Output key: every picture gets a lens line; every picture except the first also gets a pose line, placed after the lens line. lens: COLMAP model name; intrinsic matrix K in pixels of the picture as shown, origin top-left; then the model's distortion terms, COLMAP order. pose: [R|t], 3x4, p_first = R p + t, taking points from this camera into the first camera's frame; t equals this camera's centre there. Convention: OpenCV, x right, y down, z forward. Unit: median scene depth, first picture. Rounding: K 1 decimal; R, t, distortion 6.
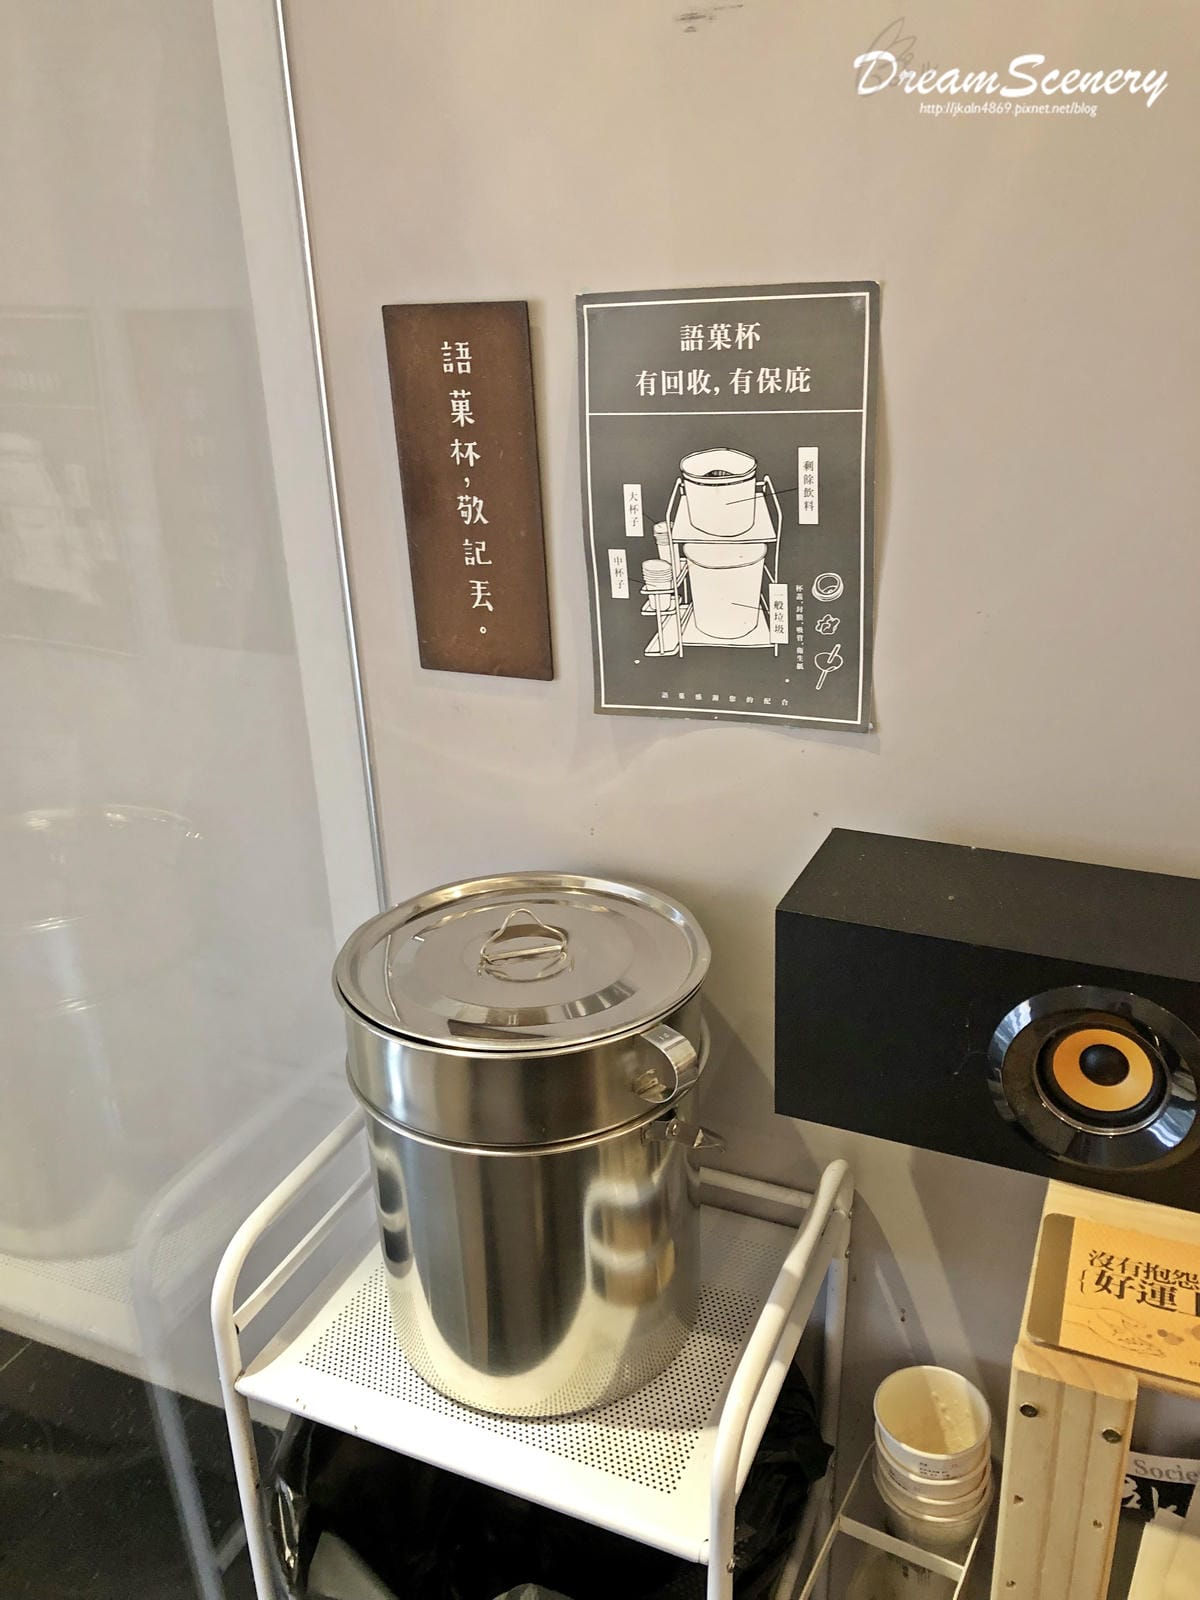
lens RADIAL K [[1286.2, 0, 600.0], [0, 1286.2, 800.0], [0, 0, 1]] dist [0.082724, -0.137642]
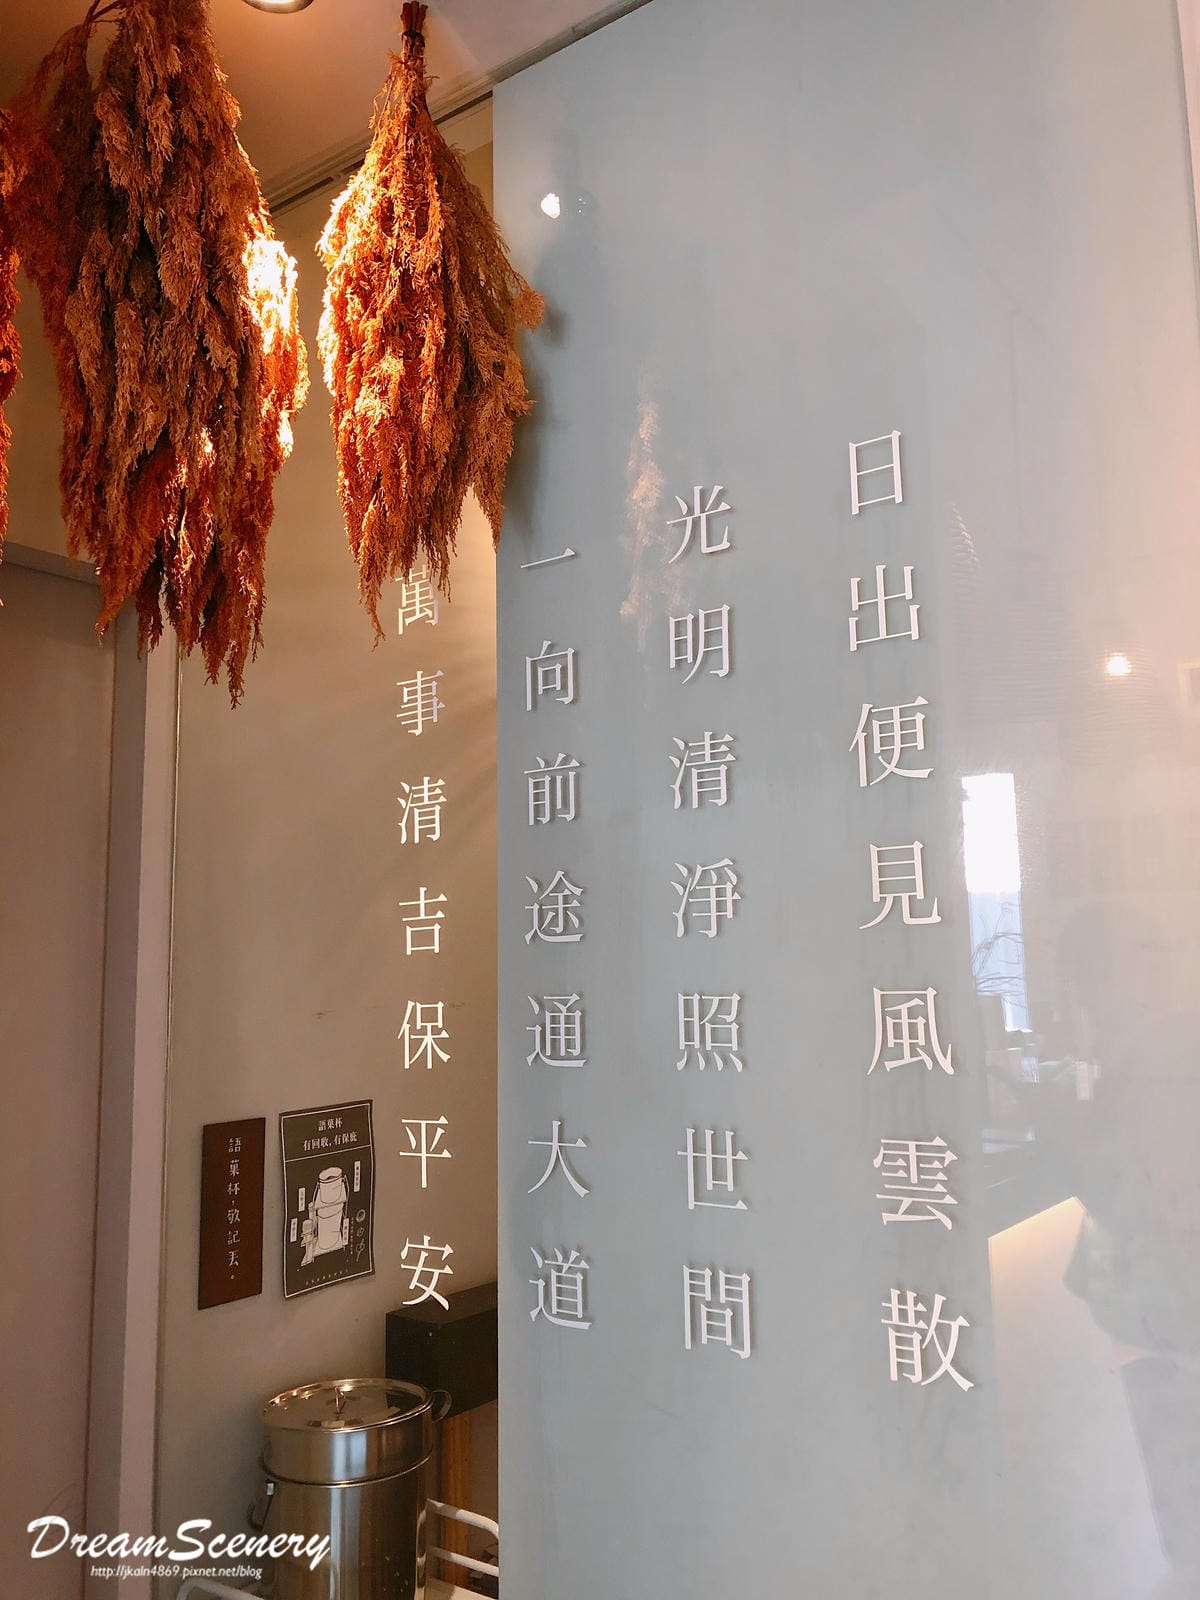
lens RADIAL K [[1314.3, 0, 600.0], [0, 1314.3, 800.0], [0, 0, 1]] dist [0.010295, 0.002856]
pose [[0.242948, 0.140183, 0.959857, -2.209519], [0.361791, 0.905011, -0.223745, -0.152427], [-0.900046, 0.401626, 0.169153, -0.162299]]
